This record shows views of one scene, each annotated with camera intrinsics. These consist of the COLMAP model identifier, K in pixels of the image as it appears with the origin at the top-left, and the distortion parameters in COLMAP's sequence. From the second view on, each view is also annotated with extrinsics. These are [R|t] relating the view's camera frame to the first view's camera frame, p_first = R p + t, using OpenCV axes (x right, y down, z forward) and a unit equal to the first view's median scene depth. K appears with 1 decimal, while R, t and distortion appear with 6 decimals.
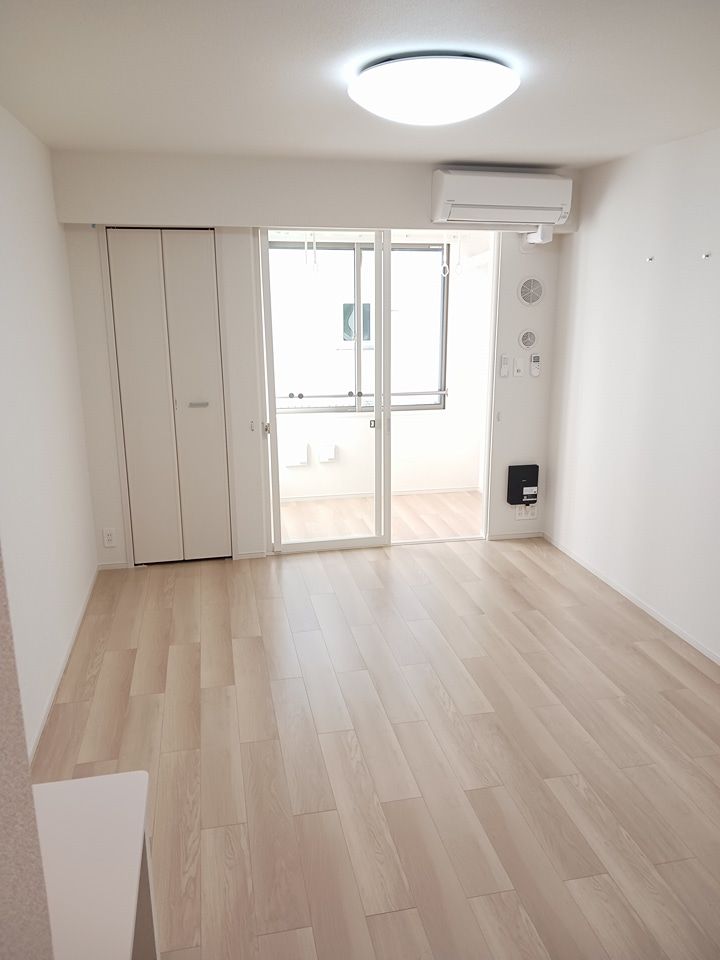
lens RADIAL K [[753.5, 0, 365.0], [0, 753.5, 478.9], [0, 0, 1]] dist [-0.017194, 0.004857]
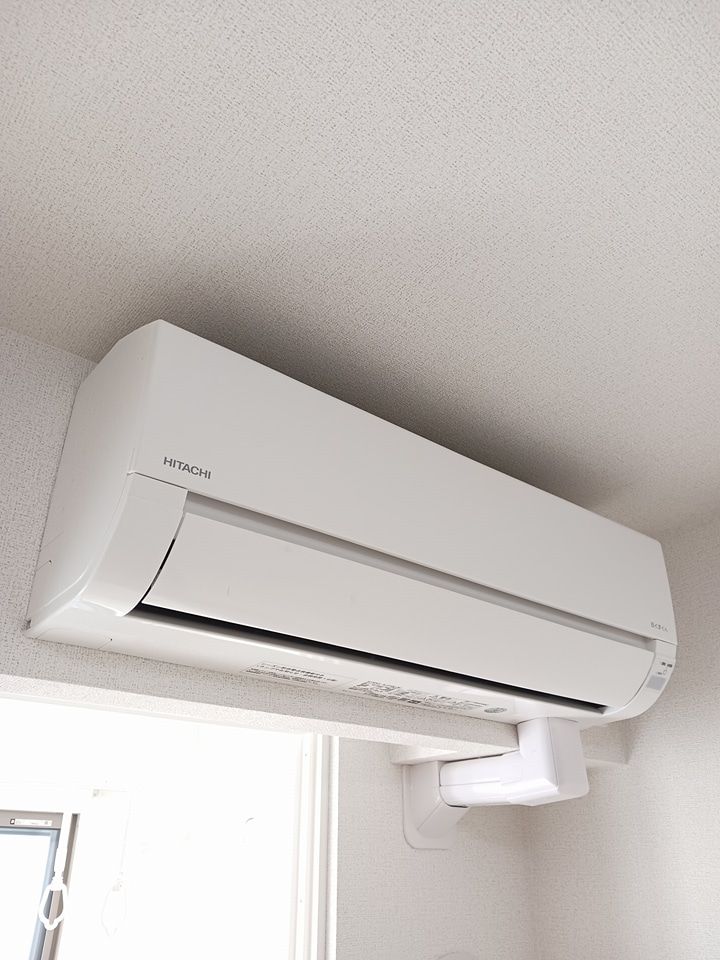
lens RADIAL K [[753.5, 0, 365.7], [0, 753.5, 477.4], [0, 0, 1]] dist [-0.017194, 0.004857]
pose [[0.894146, 0.210022, 0.395466, 0.070547], [0.114355, 0.746787, -0.655158, -0.214939], [-0.432926, 0.631031, 0.643720, 0.715989]]
